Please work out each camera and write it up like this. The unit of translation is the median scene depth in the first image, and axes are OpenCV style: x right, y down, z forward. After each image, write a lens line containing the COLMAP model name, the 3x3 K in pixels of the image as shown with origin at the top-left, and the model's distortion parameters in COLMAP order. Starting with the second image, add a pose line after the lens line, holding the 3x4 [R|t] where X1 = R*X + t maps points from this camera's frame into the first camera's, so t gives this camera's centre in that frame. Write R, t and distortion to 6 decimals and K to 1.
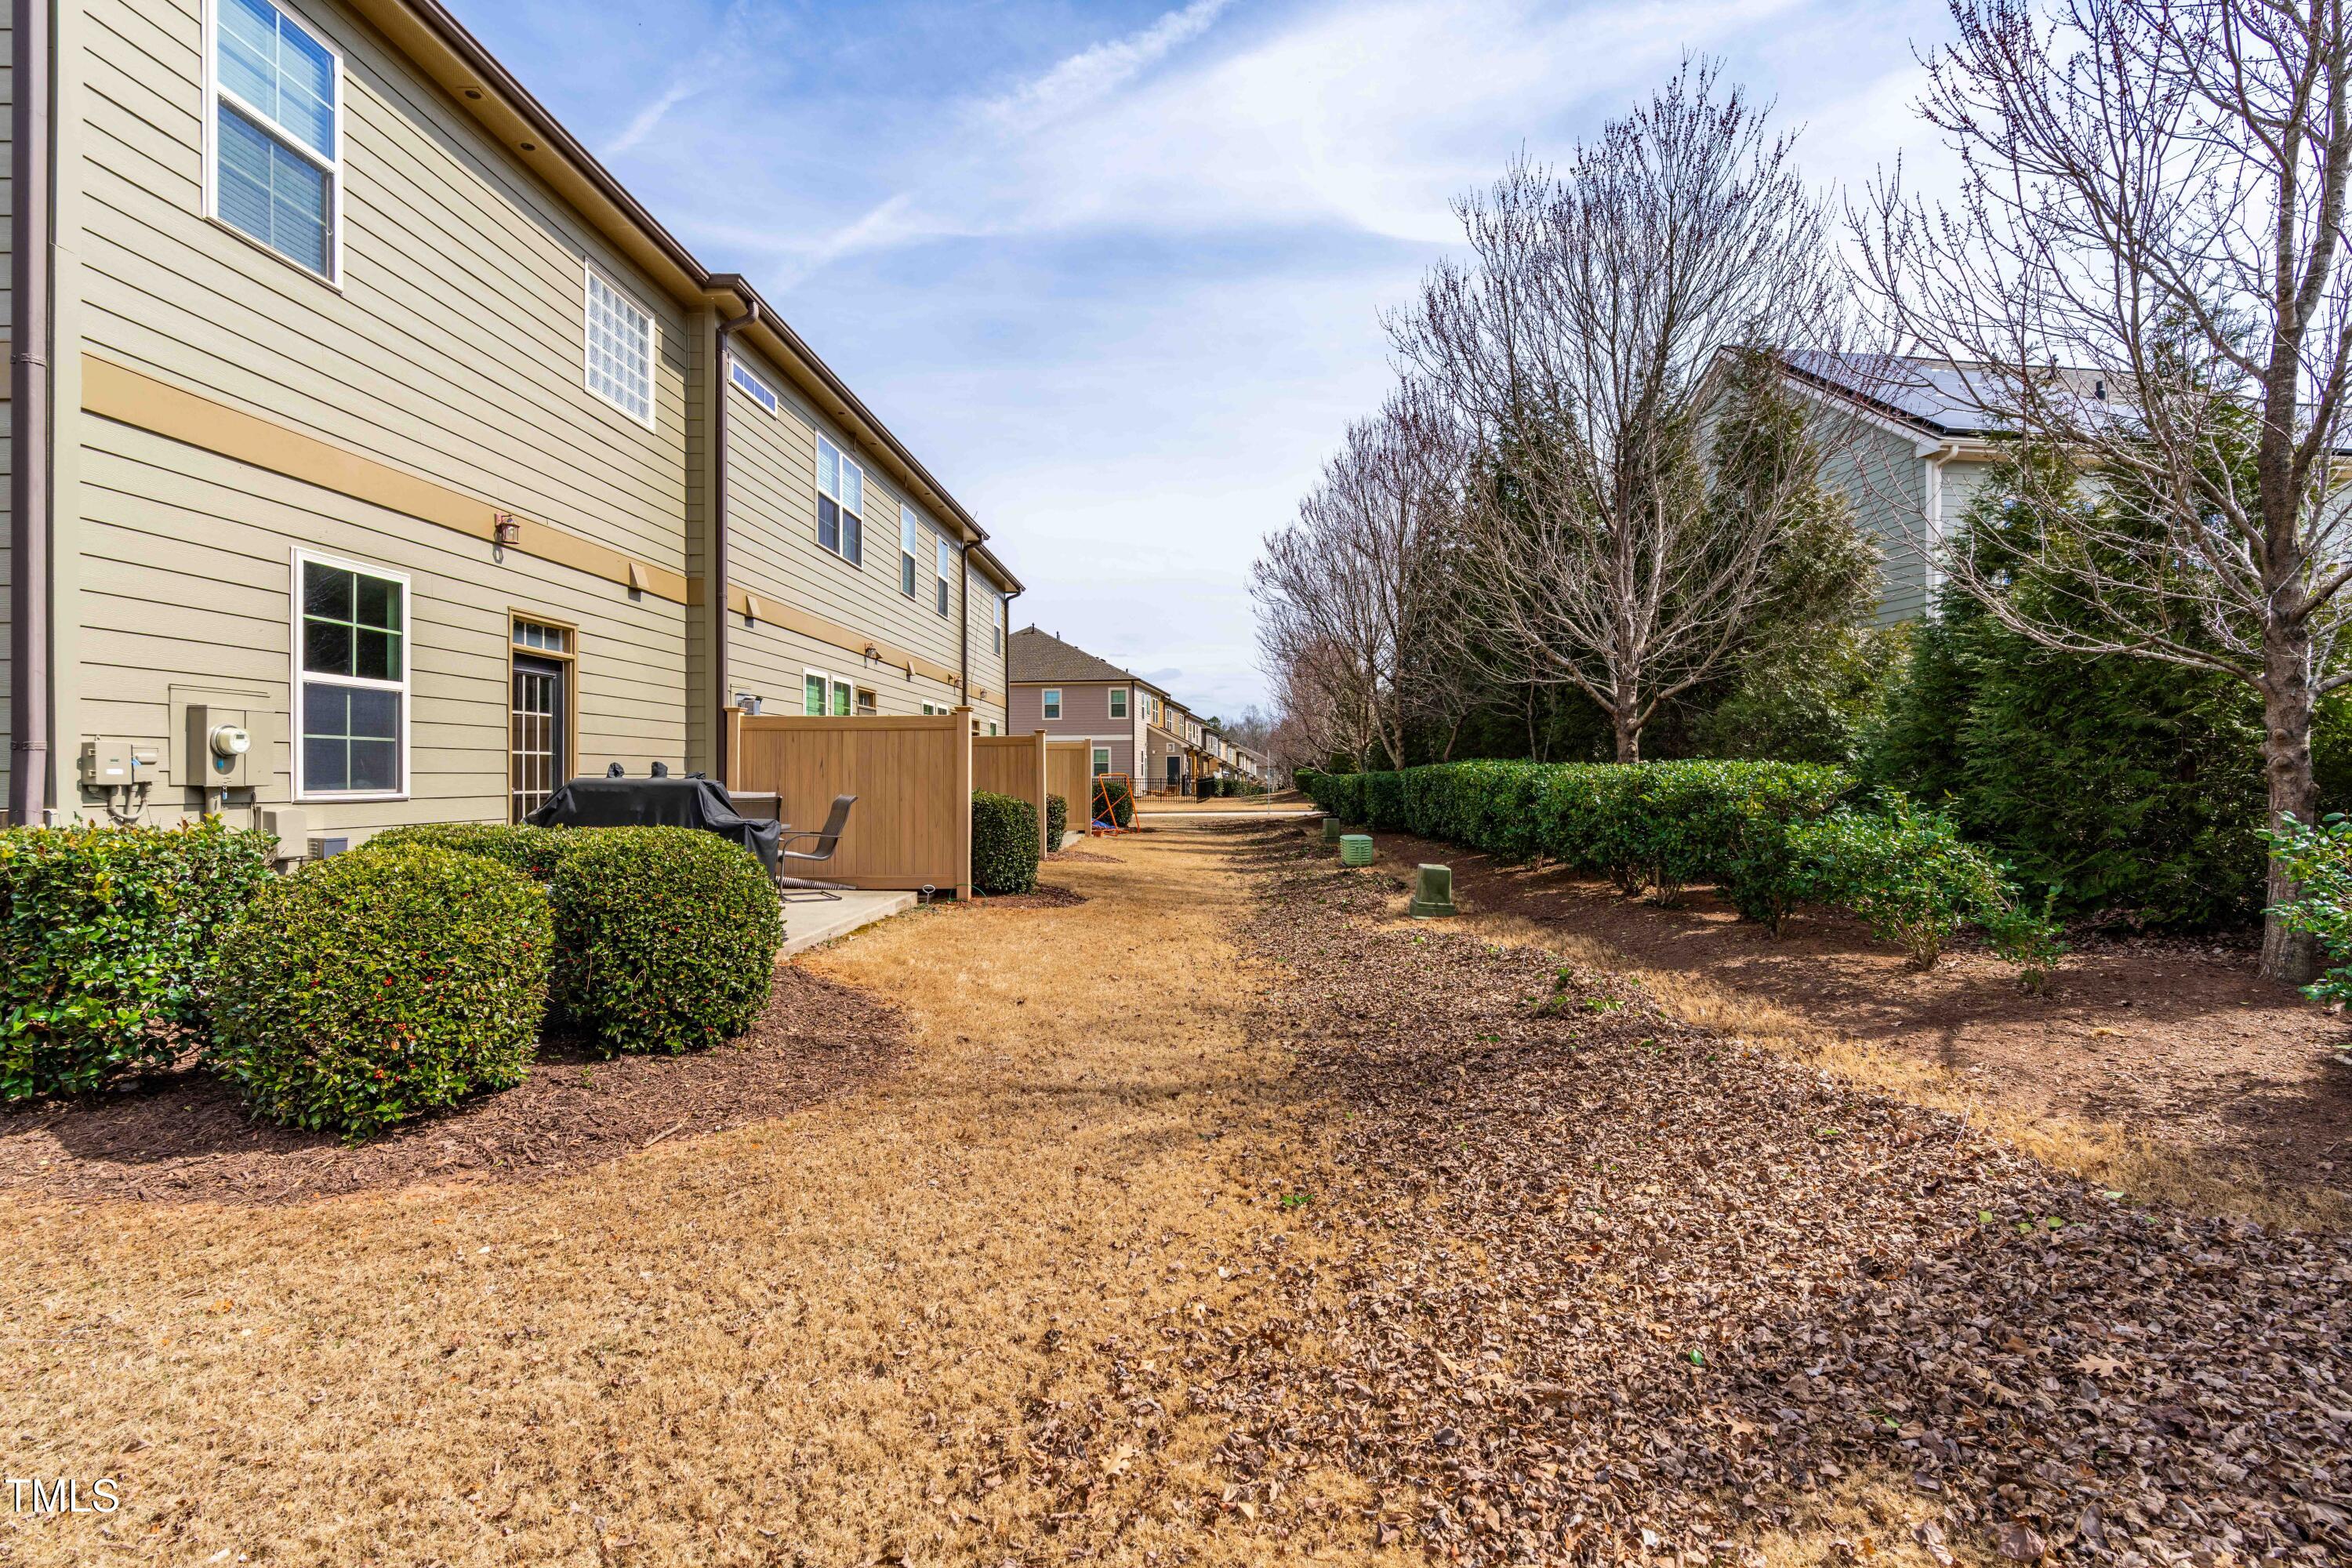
lens RADIAL K [[1067.6, 0, 1173.5], [0, 1067.6, 776.1], [0, 0, 1]] dist [-0.009284, 0.003513]
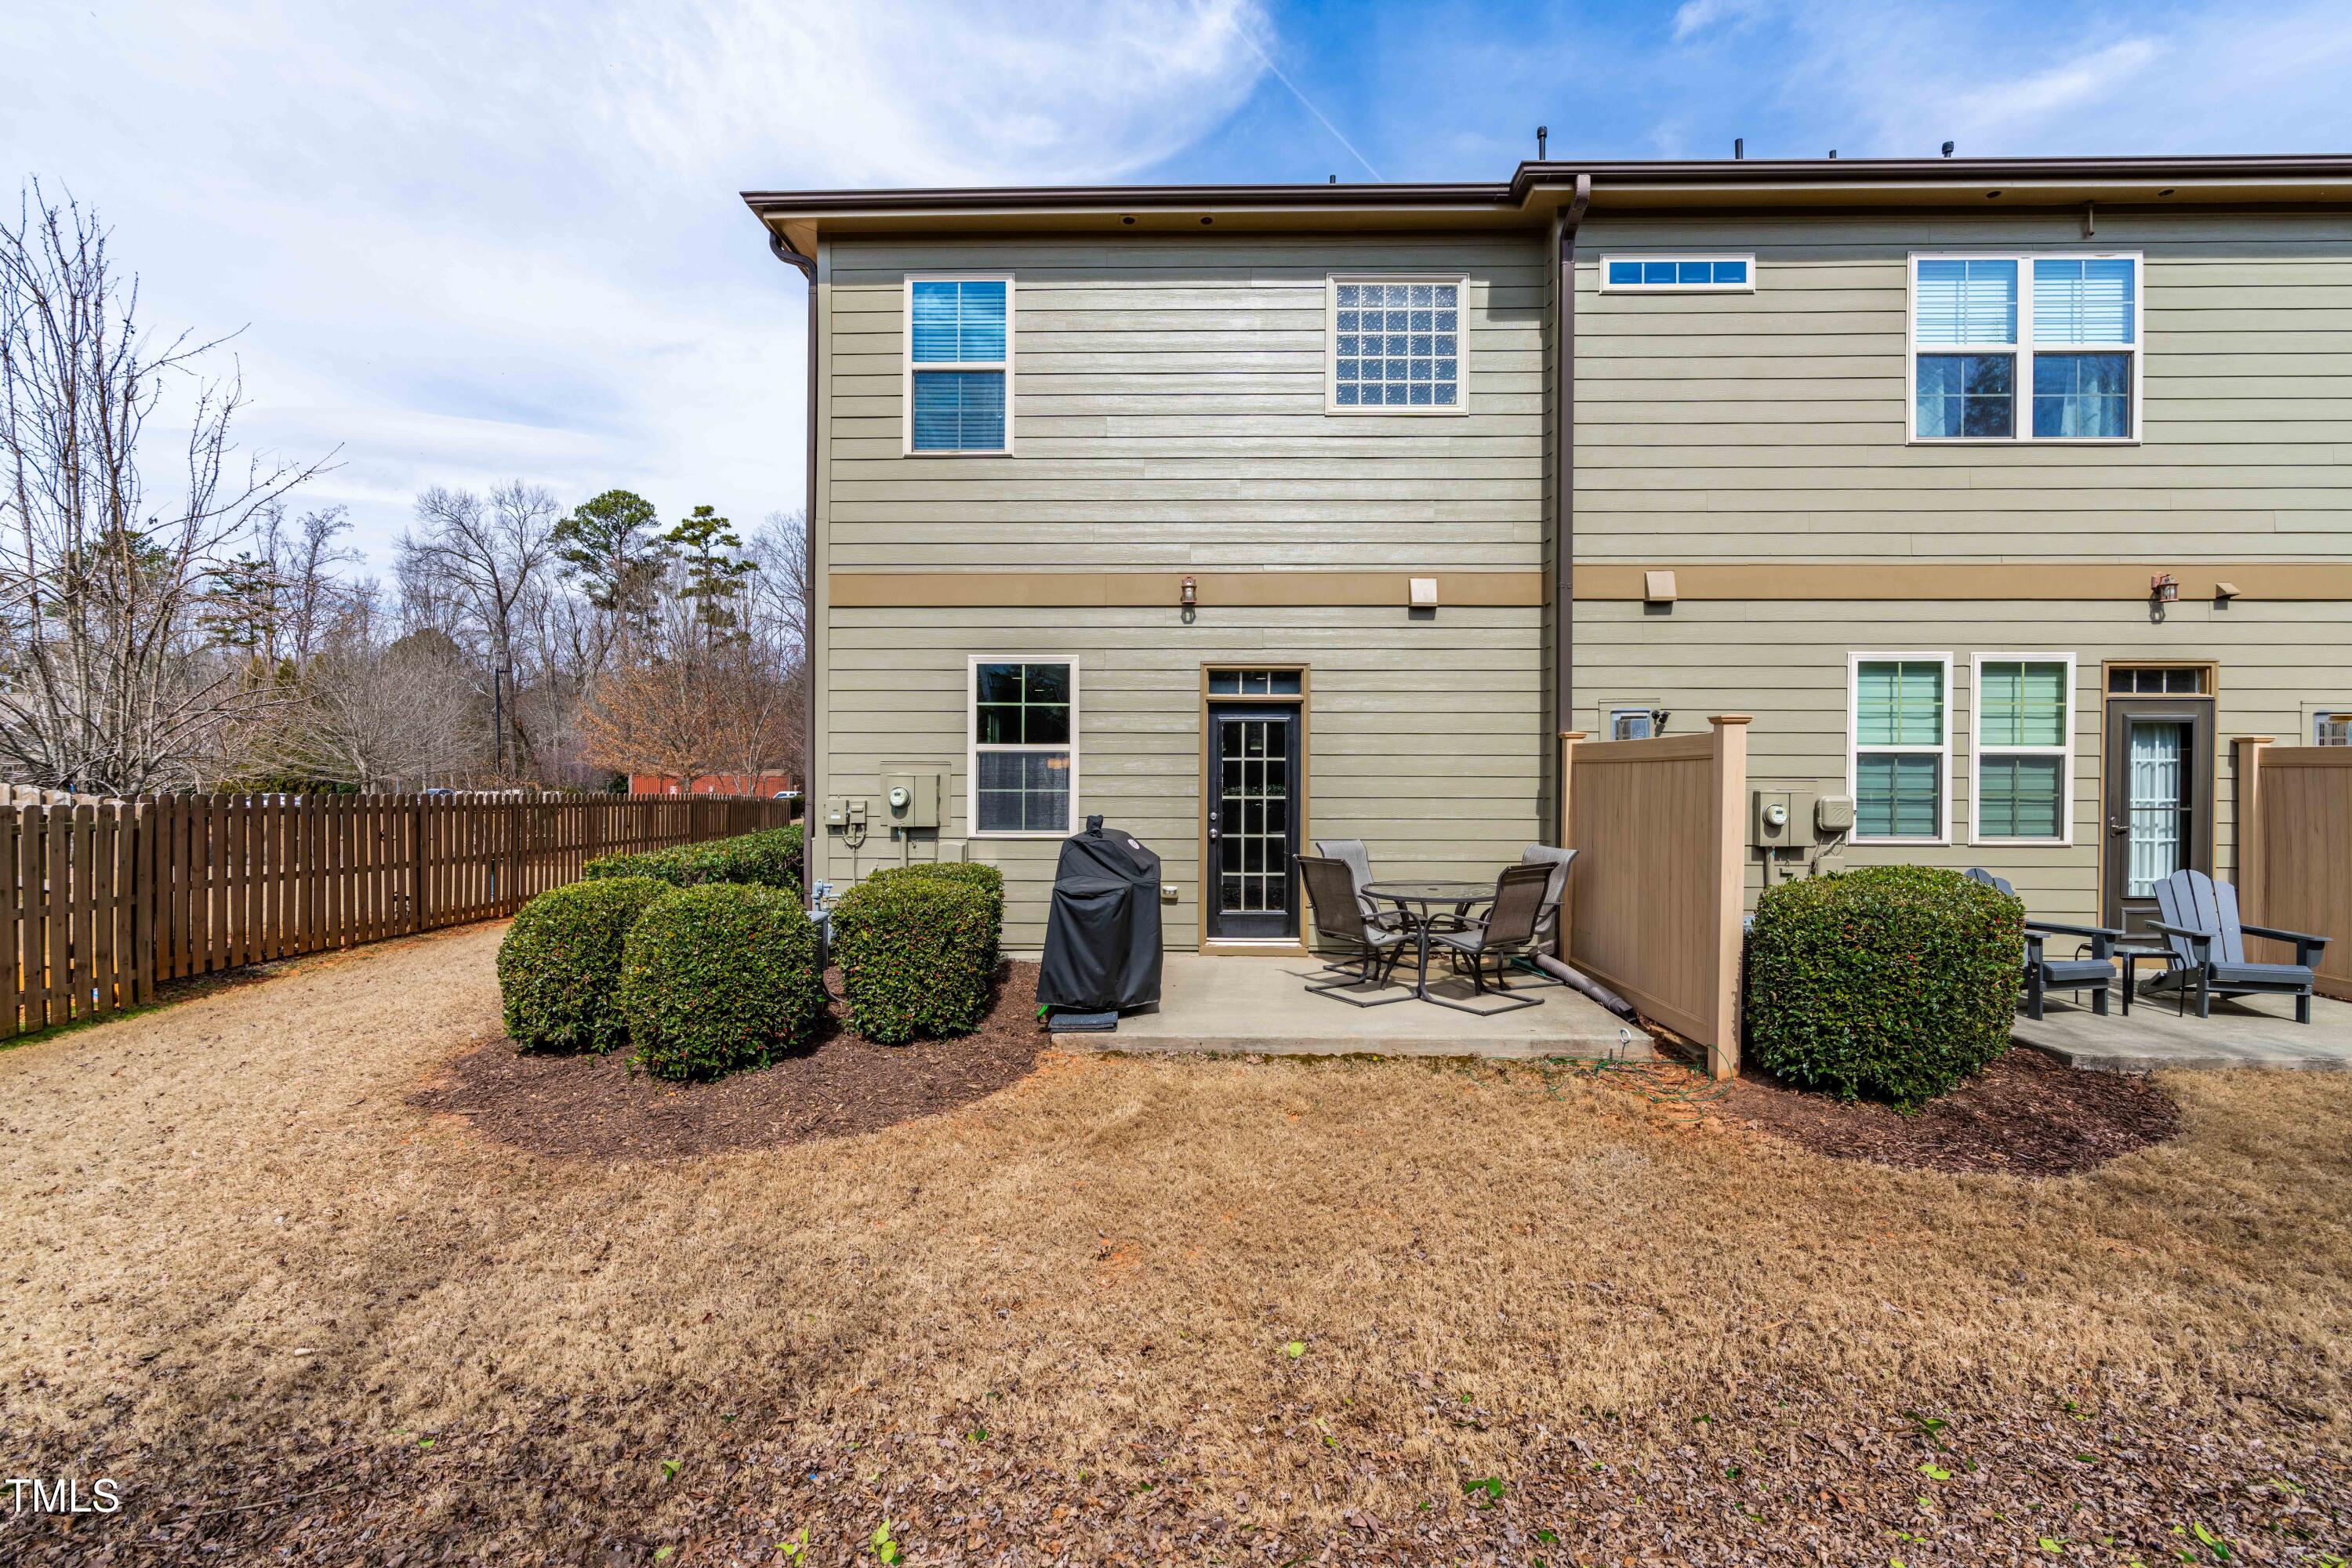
lens RADIAL K [[1067.6, 0, 1174.7], [0, 1067.6, 791.6], [0, 0, 1]] dist [-0.009284, 0.003513]
pose [[0.013948, 0.005208, -0.999889, 0.511720], [-0.003674, 0.999980, 0.005157, -0.040173], [0.999896, 0.003601, 0.013967, 1.104349]]
